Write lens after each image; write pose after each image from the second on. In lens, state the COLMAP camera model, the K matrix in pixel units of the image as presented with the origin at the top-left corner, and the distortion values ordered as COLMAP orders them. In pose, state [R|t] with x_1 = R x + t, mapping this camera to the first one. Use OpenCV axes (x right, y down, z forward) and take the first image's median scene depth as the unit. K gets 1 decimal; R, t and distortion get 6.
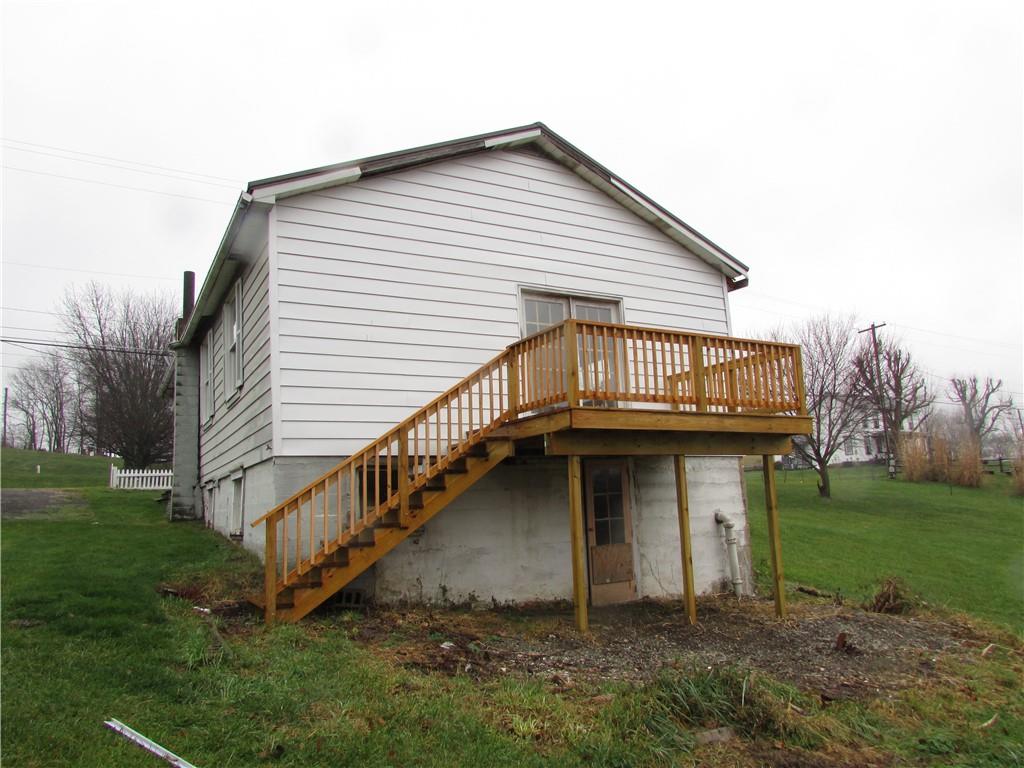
lens RADIAL K [[734.8, 0, 512.6], [0, 734.8, 390.2], [0, 0, 1]] dist [-0.035251, 0.018686]
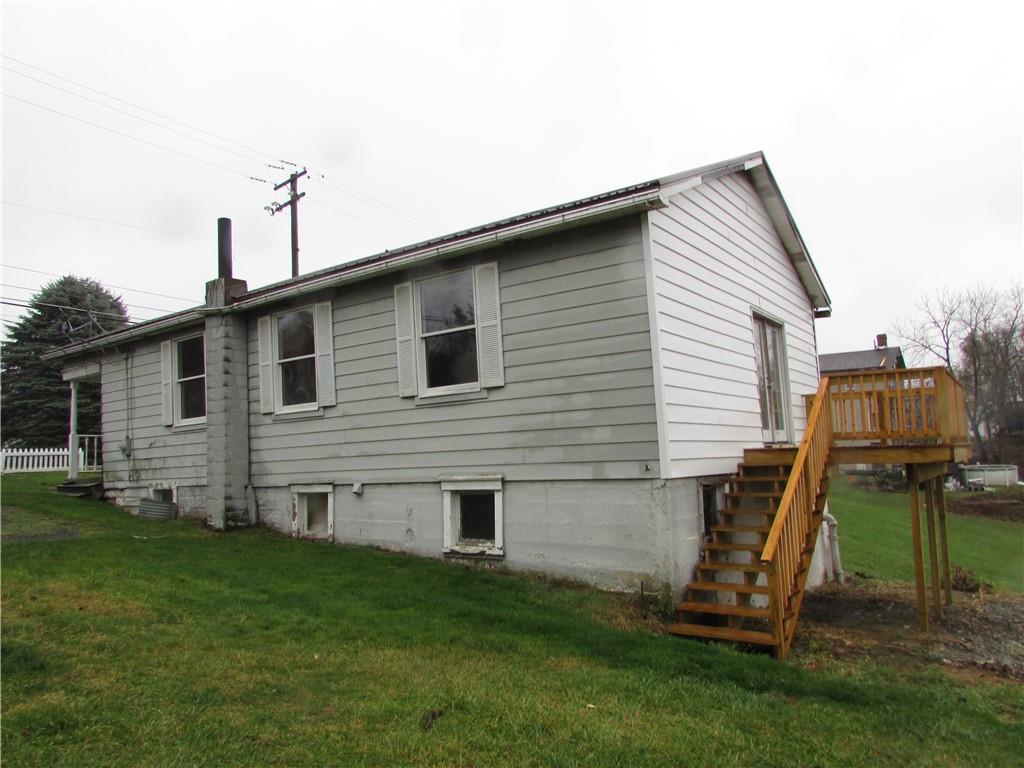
lens RADIAL K [[734.8, 0, 512.2], [0, 734.8, 381.9], [0, 0, 1]] dist [-0.035251, 0.018686]
pose [[0.903388, 0.054971, 0.425286, -0.531474], [-0.070106, 0.997339, 0.020006, -0.023080], [-0.423054, -0.047888, 0.904838, 0.137095]]
